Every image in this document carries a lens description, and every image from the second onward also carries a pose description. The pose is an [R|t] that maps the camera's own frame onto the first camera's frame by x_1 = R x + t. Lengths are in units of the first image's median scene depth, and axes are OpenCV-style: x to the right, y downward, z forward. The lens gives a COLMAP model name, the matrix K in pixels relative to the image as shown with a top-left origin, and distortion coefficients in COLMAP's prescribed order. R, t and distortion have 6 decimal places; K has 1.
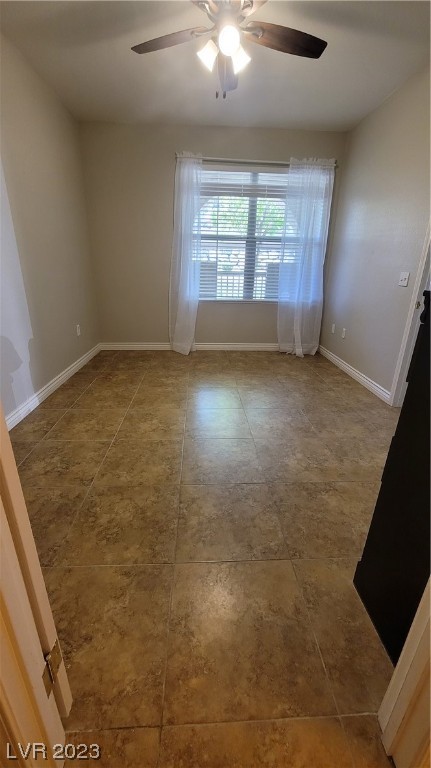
lens RADIAL K [[324.1, 0, 216.3], [0, 324.1, 384.9], [0, 0, 1]] dist [-0.003007, -0.000083]
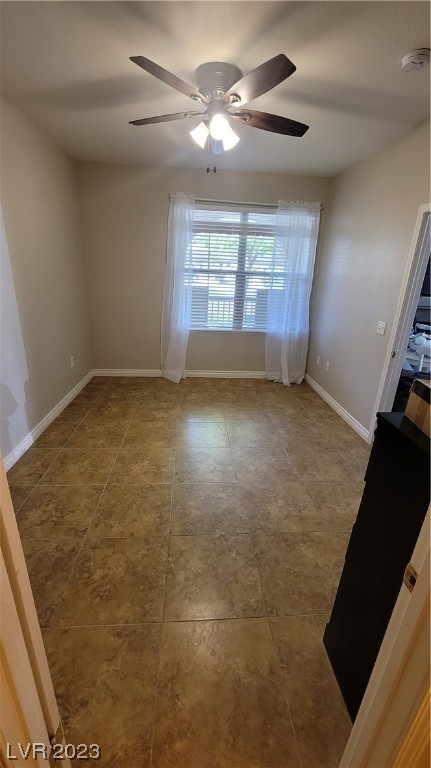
lens RADIAL K [[324.1, 0, 216.5], [0, 324.1, 385.4], [0, 0, 1]] dist [-0.003007, -0.000083]
pose [[0.999529, 0.012078, 0.028228, 0.008108], [-0.011674, 0.999828, -0.014425, -0.148036], [-0.028397, 0.014088, 0.999497, -0.070136]]
